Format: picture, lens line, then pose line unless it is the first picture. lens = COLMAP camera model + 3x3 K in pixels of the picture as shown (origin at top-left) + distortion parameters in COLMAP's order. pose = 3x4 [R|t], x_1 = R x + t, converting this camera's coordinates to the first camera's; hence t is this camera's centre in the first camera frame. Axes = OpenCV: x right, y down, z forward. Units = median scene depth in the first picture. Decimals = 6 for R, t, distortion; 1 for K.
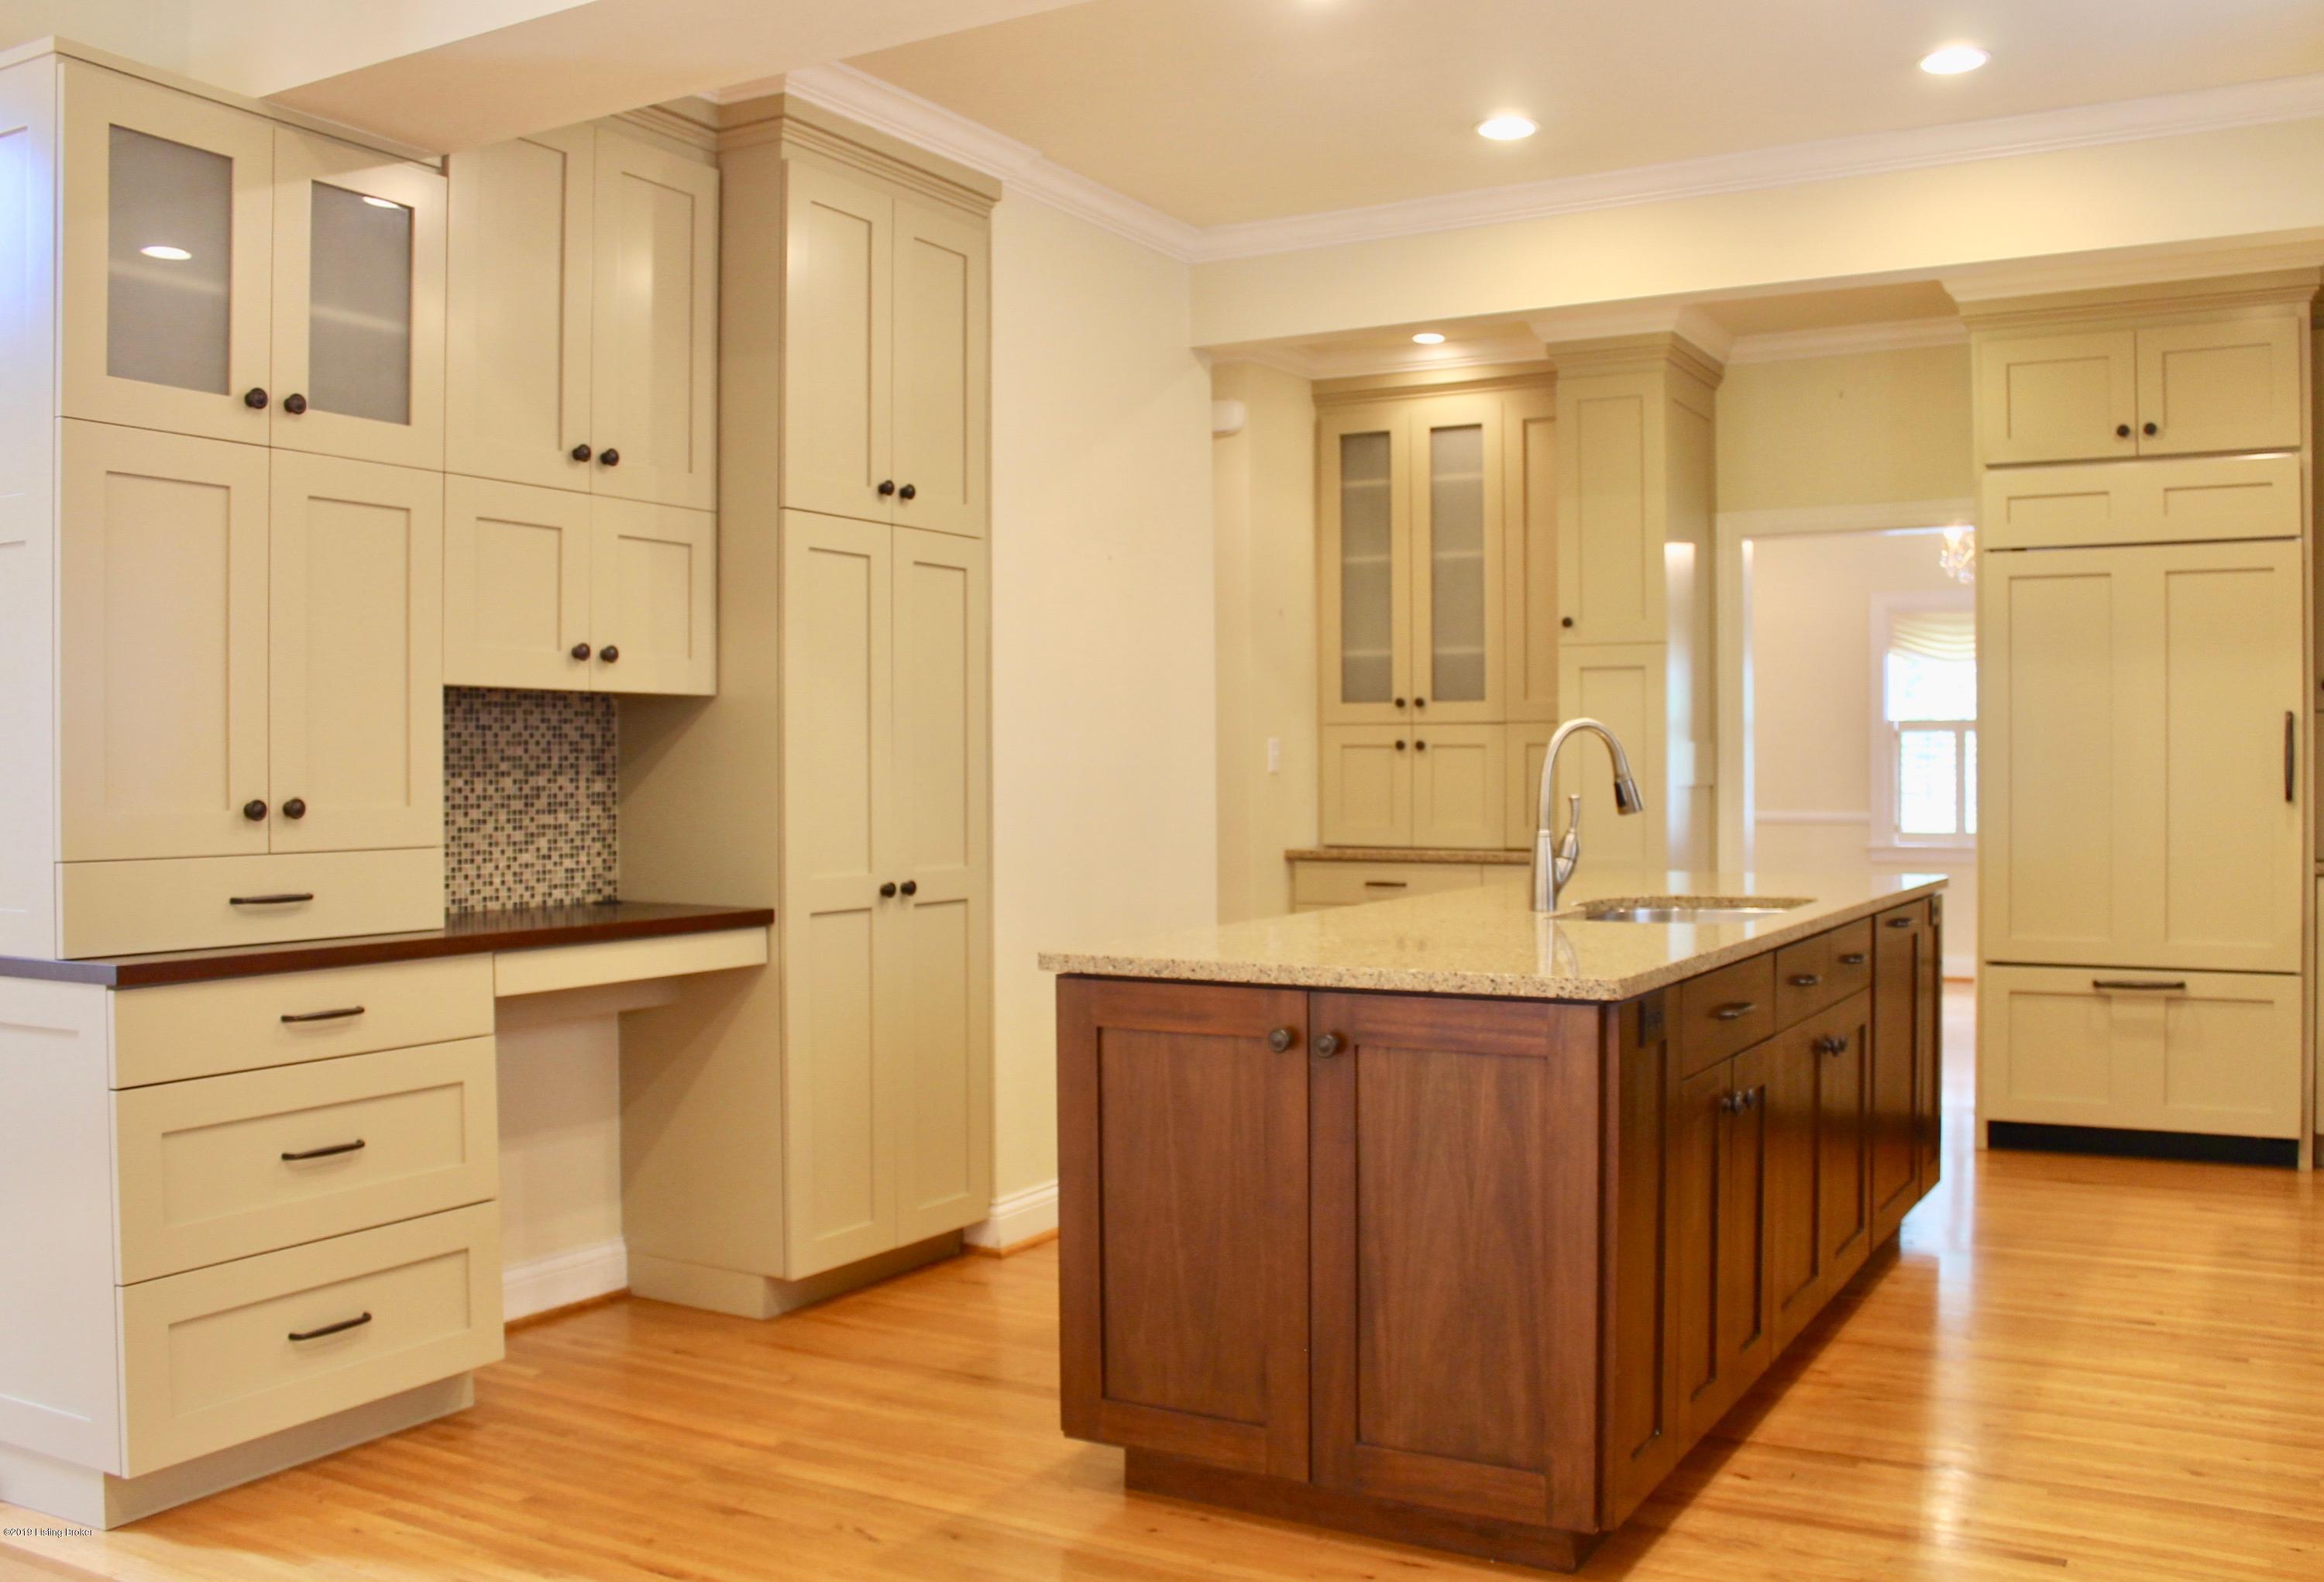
lens RADIAL K [[2127.9, 0, 1162.0], [0, 2127.9, 791.0], [0, 0, 1]] dist [-0.176283, 0.221916]
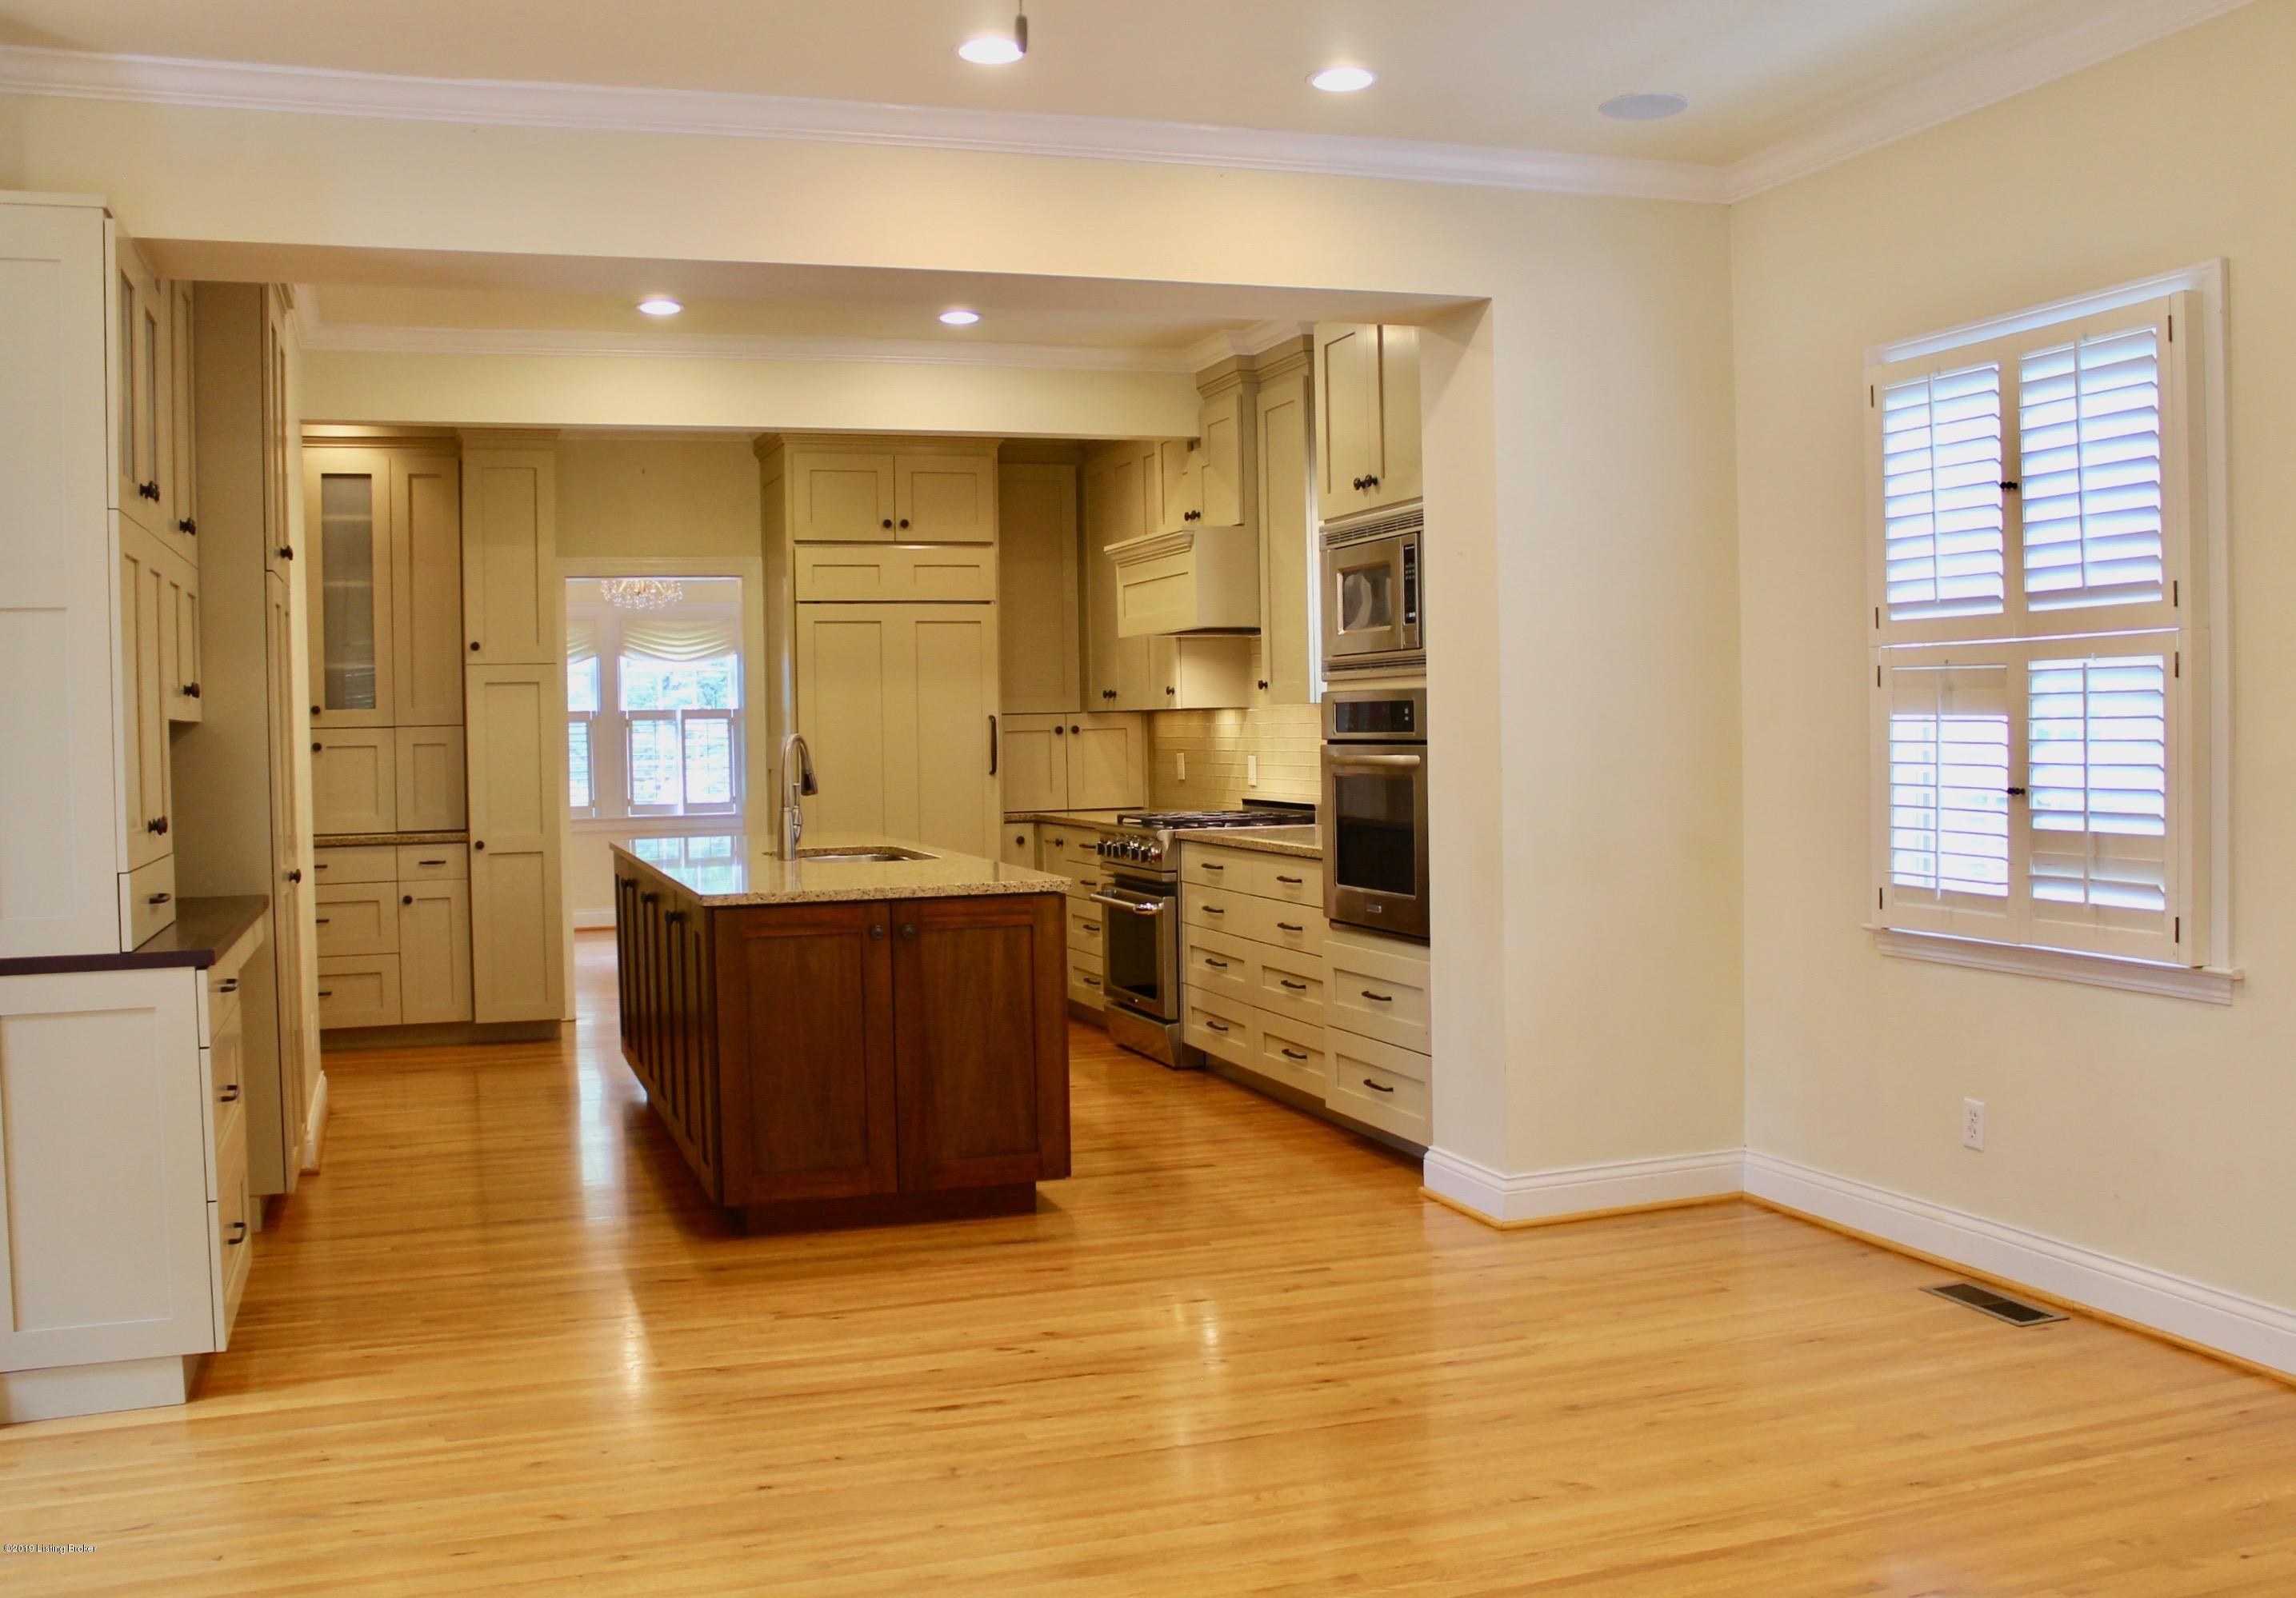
lens RADIAL K [[2130.2, 0, 1146.7], [0, 2130.2, 845.6], [0, 0, 1]] dist [-0.004413, 0.000408]
pose [[0.673036, -0.054504, 0.737599, -1.035082], [0.026669, 0.998421, 0.049442, -0.030414], [-0.739129, -0.013605, 0.673427, -0.305568]]
